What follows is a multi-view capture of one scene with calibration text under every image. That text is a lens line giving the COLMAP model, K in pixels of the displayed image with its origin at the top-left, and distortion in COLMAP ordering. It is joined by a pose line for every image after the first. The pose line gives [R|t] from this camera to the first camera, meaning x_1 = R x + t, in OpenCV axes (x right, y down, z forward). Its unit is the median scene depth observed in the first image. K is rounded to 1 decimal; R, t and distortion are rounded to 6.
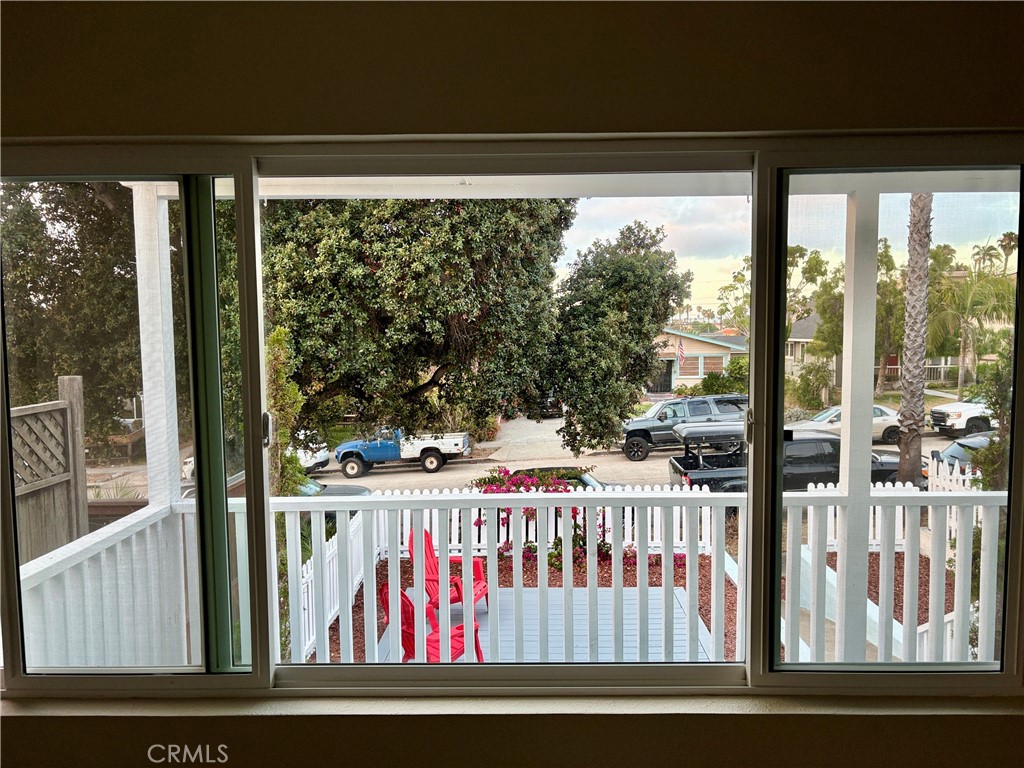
lens RADIAL K [[767.0, 0, 512.0], [0, 767.0, 384.0], [0, 0, 1]] dist [0.028401, -0.005140]
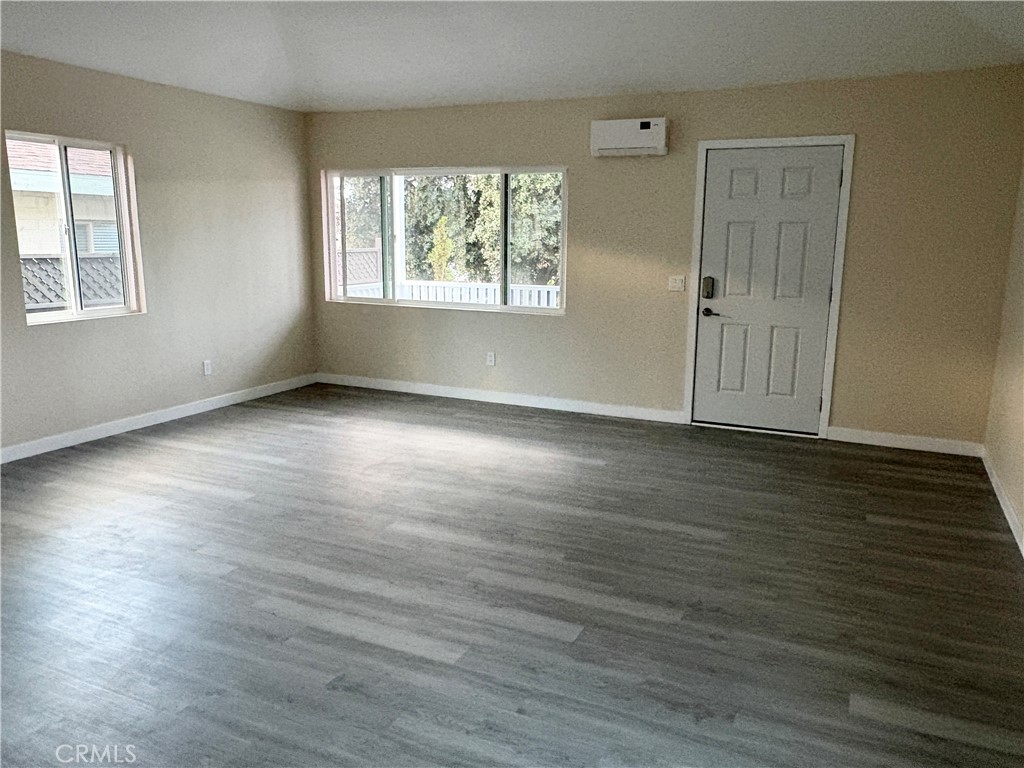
lens RADIAL K [[774.3, 0, 512.0], [0, 774.3, 384.0], [0, 0, 1]] dist [-0.002933, 0.001086]
pose [[0.911584, 0.098422, -0.399159, 0.315693], [-0.049359, 0.990099, 0.131407, 0.040251], [0.408140, -0.100086, 0.907416, -0.413125]]
